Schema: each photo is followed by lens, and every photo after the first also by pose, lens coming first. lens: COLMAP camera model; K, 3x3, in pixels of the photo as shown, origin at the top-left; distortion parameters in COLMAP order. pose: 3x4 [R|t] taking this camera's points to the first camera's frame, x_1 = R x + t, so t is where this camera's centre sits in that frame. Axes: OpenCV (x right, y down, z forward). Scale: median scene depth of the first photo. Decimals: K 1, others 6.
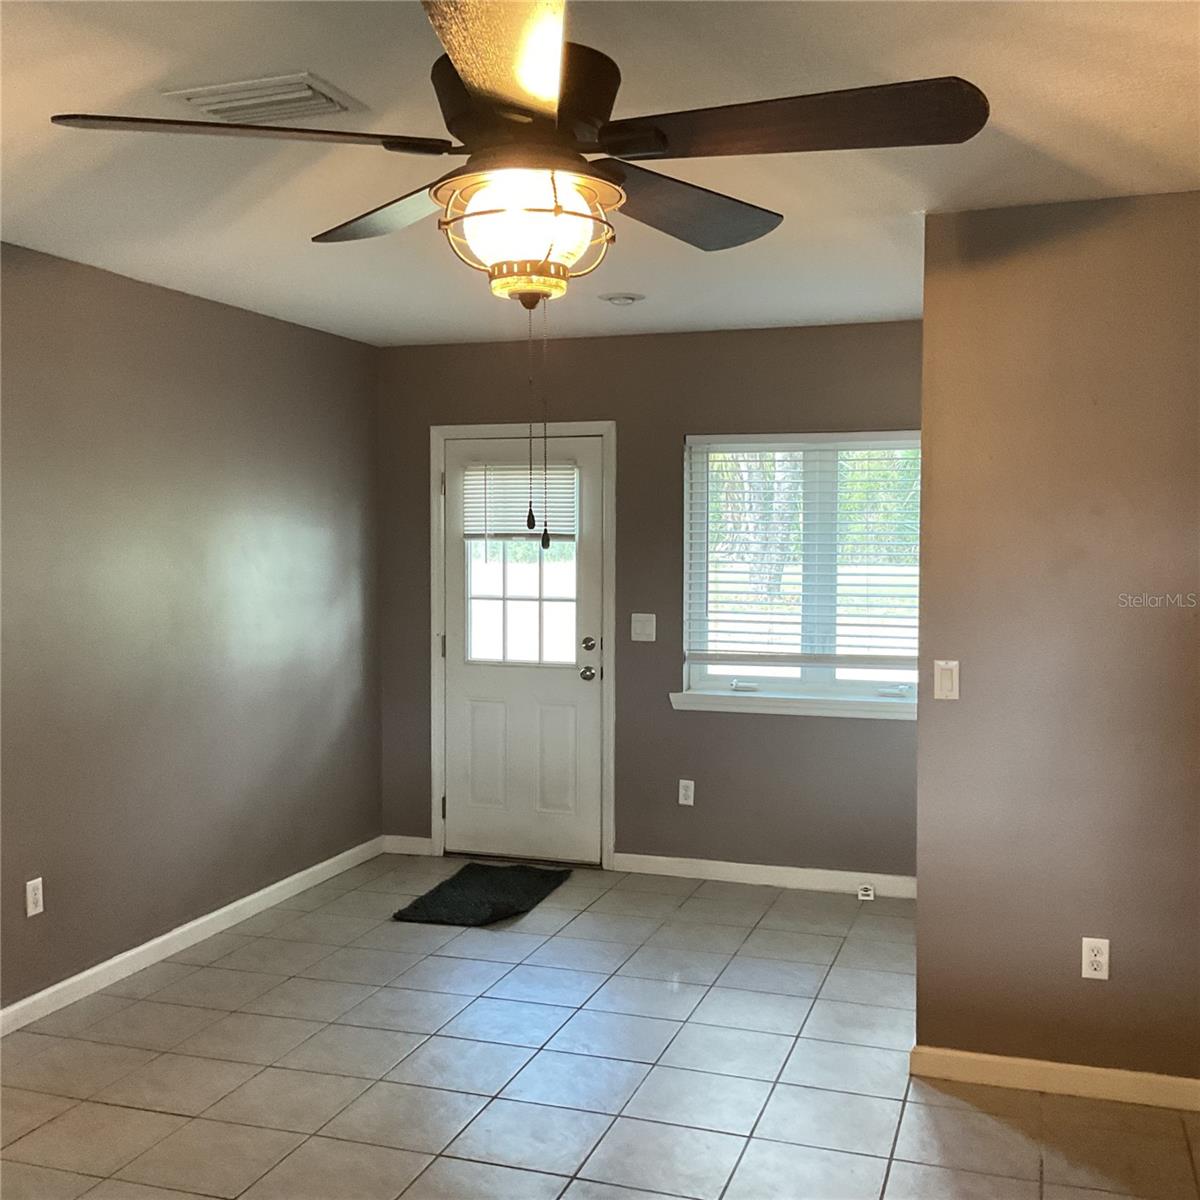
lens RADIAL K [[1351.5, 0, 602.8], [0, 1351.5, 594.5], [0, 0, 1]] dist [0.046325, 0.000000]
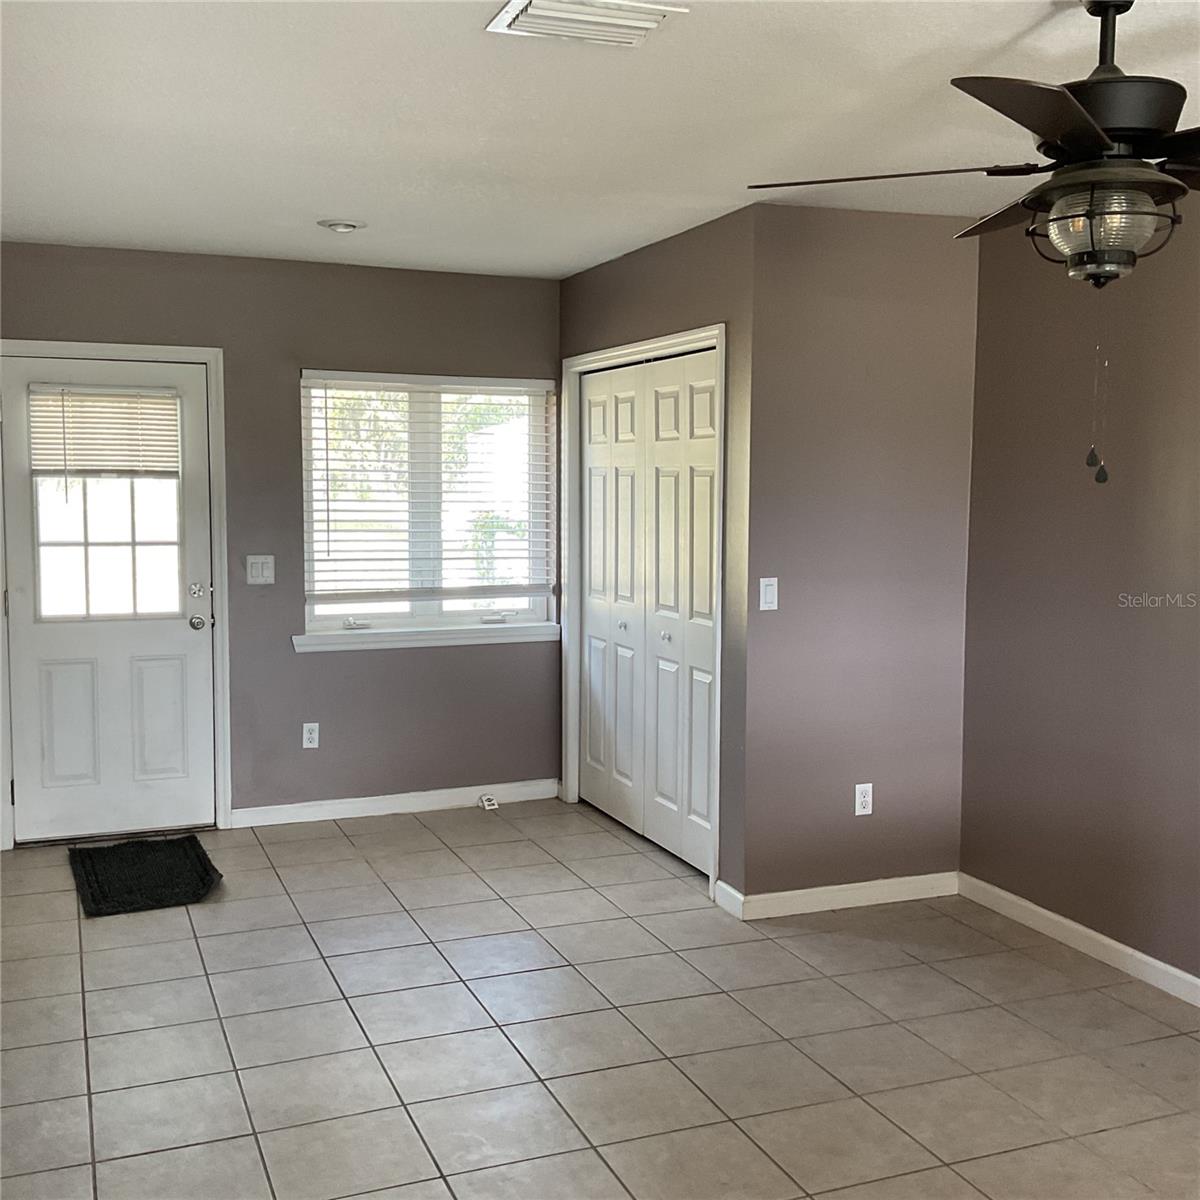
lens RADIAL K [[1351.5, 0, 608.8], [0, 1351.5, 605.4], [0, 0, 1]] dist [0.046325, 0.000000]
pose [[0.747868, -0.060610, 0.661075, -0.422543], [0.024399, 0.997660, 0.063868, -0.005684], [-0.663399, -0.031635, 0.747597, 0.122096]]
